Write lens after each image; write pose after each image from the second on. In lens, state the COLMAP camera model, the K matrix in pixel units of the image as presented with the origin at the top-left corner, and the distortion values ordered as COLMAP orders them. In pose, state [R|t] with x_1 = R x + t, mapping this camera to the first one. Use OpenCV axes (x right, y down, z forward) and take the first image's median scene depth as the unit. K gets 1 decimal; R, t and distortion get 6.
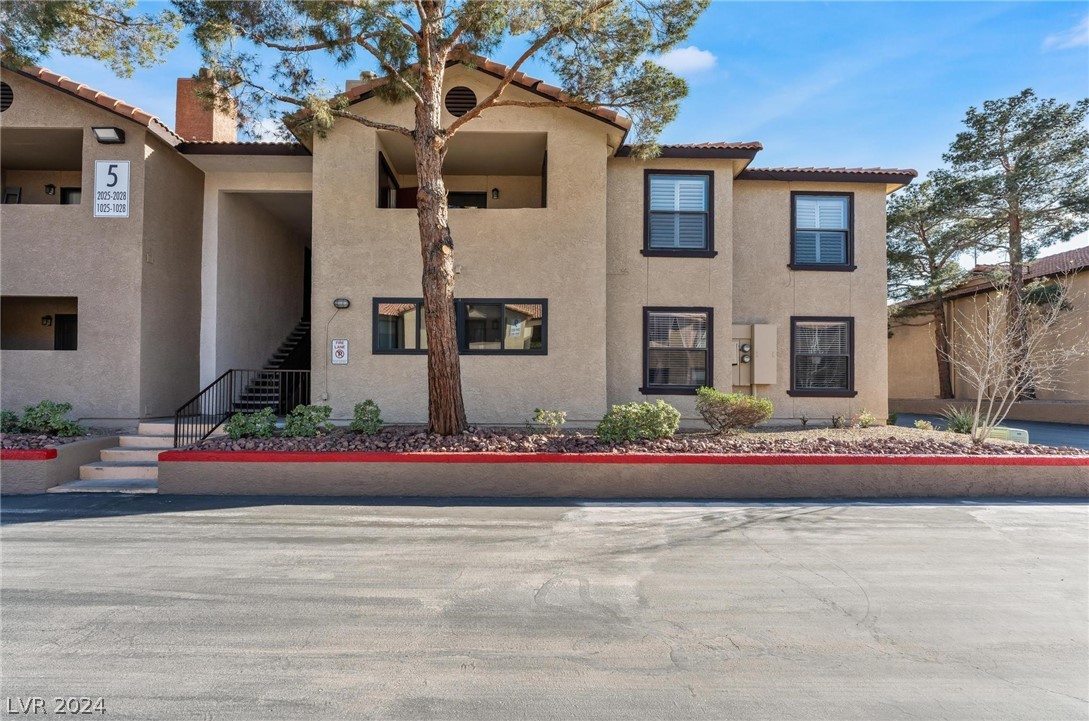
lens RADIAL K [[526.6, 0, 543.3], [0, 526.6, 370.8], [0, 0, 1]] dist [-0.002192, 0.000876]
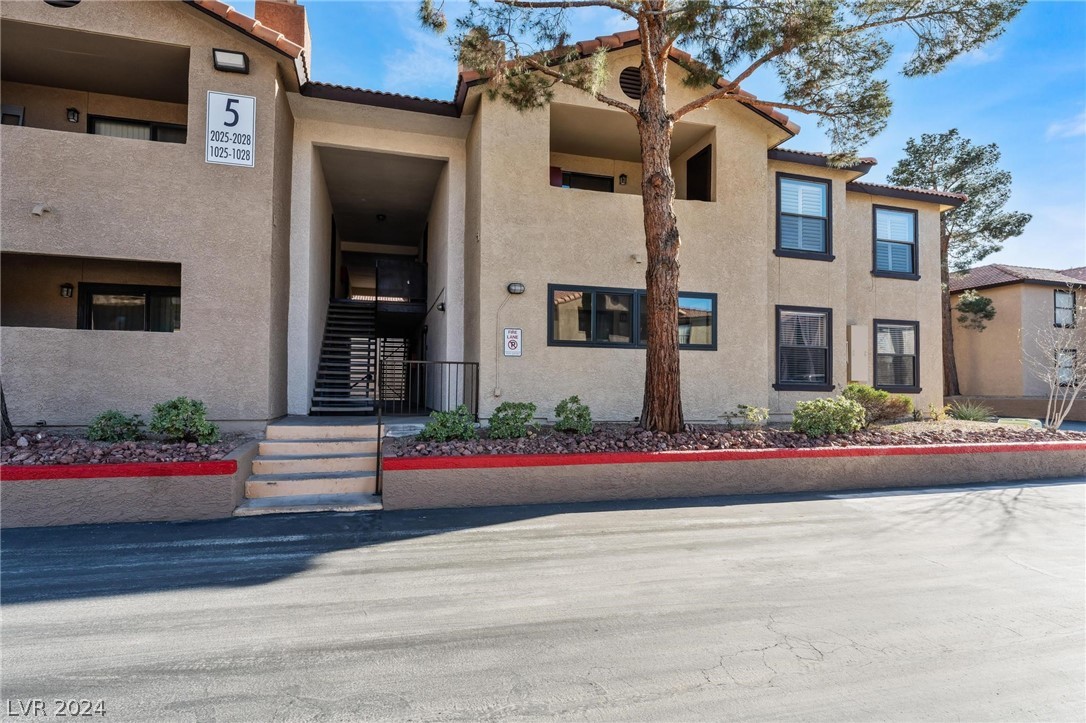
lens RADIAL K [[570.1, 0, 547.2], [0, 570.1, 357.7], [0, 0, 1]] dist [0.000110, -0.000191]
pose [[0.964192, 0.016630, 0.264684, -0.583693], [-0.013630, 0.999820, -0.013167, 0.001945], [-0.264855, 0.009087, 0.964245, 0.051732]]
